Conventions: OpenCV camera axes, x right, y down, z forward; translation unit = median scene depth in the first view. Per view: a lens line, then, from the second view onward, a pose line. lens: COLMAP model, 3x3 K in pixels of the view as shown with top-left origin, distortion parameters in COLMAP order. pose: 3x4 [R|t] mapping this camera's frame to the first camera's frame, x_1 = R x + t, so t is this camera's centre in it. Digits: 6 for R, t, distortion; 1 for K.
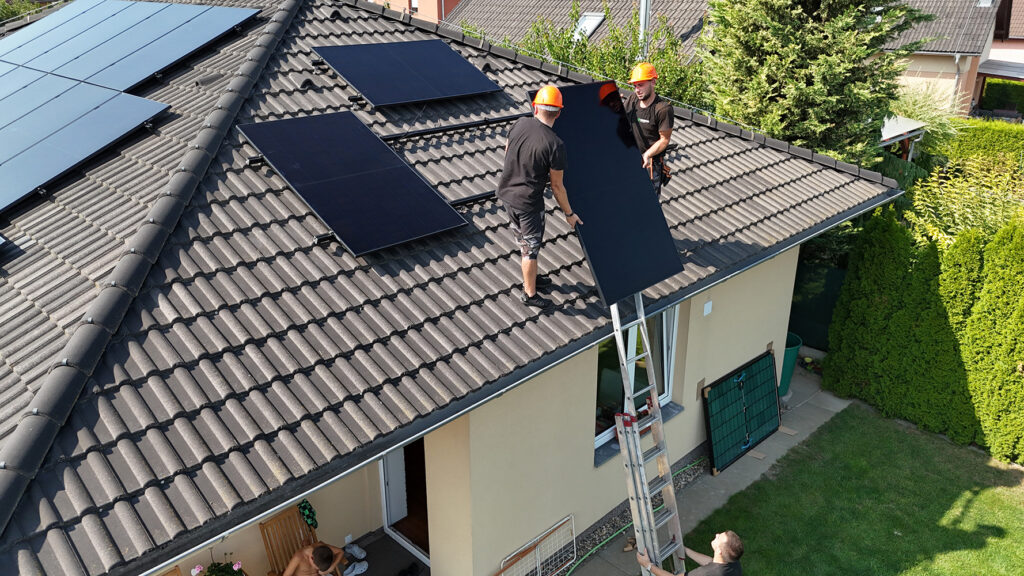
lens RADIAL K [[766.0, 0, 509.2], [0, 766.0, 288.1], [0, 0, 1]] dist [0.048124, -0.033586]
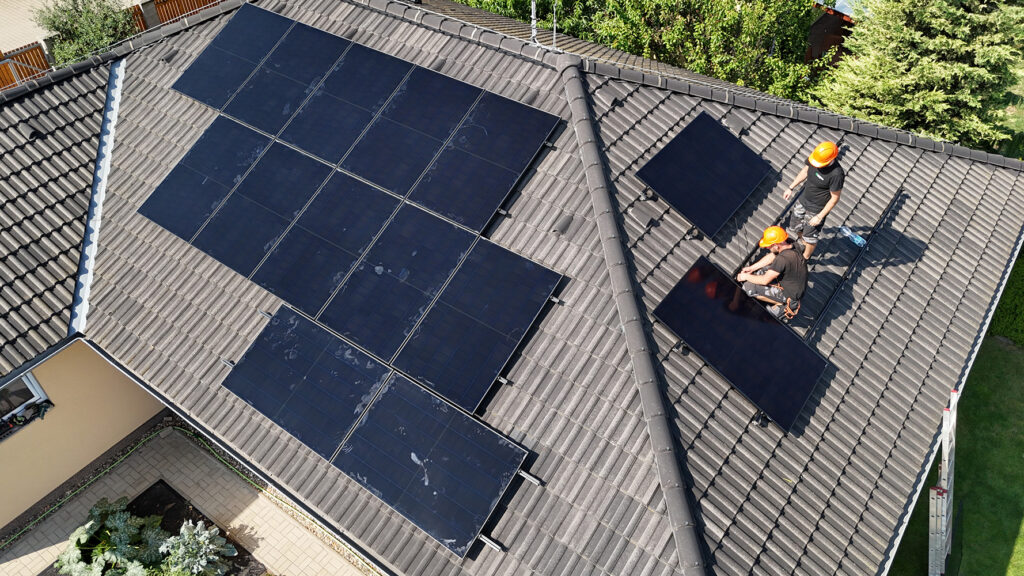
lens RADIAL K [[766.0, 0, 506.7], [0, 766.0, 286.1], [0, 0, 1]] dist [0.048124, -0.033586]
pose [[0.990029, -0.102550, 0.096577, -0.435069], [0.062120, 0.933157, 0.354062, -0.434445], [-0.126430, -0.344532, 0.930222, -0.052199]]
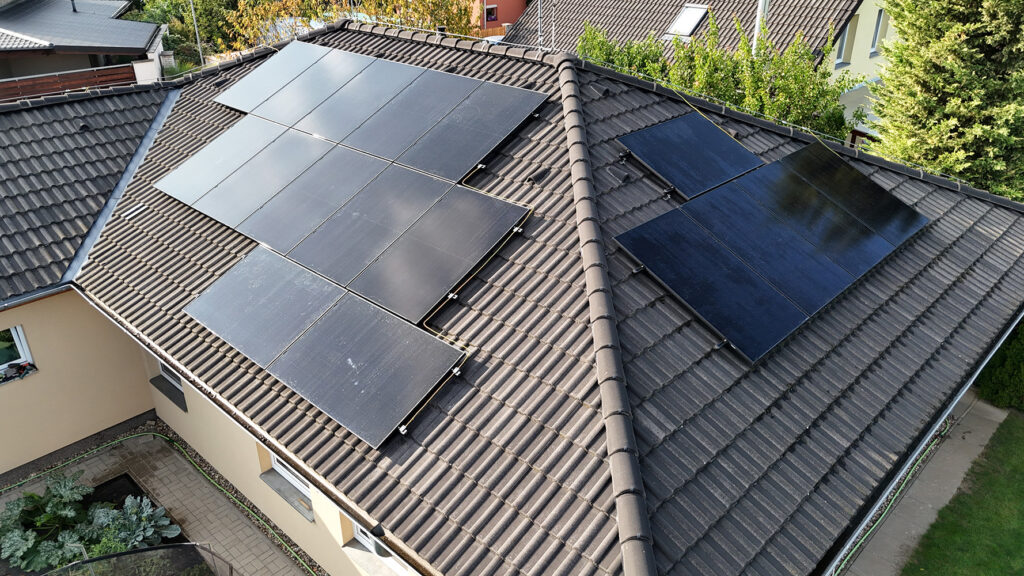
lens RADIAL K [[766.0, 0, 508.8], [0, 766.0, 286.9], [0, 0, 1]] dist [0.048124, -0.033586]
pose [[0.999866, -0.008671, 0.013858, -0.331450], [0.007535, 0.996763, 0.080046, -0.143796], [-0.014507, -0.079931, 0.996695, -0.103320]]
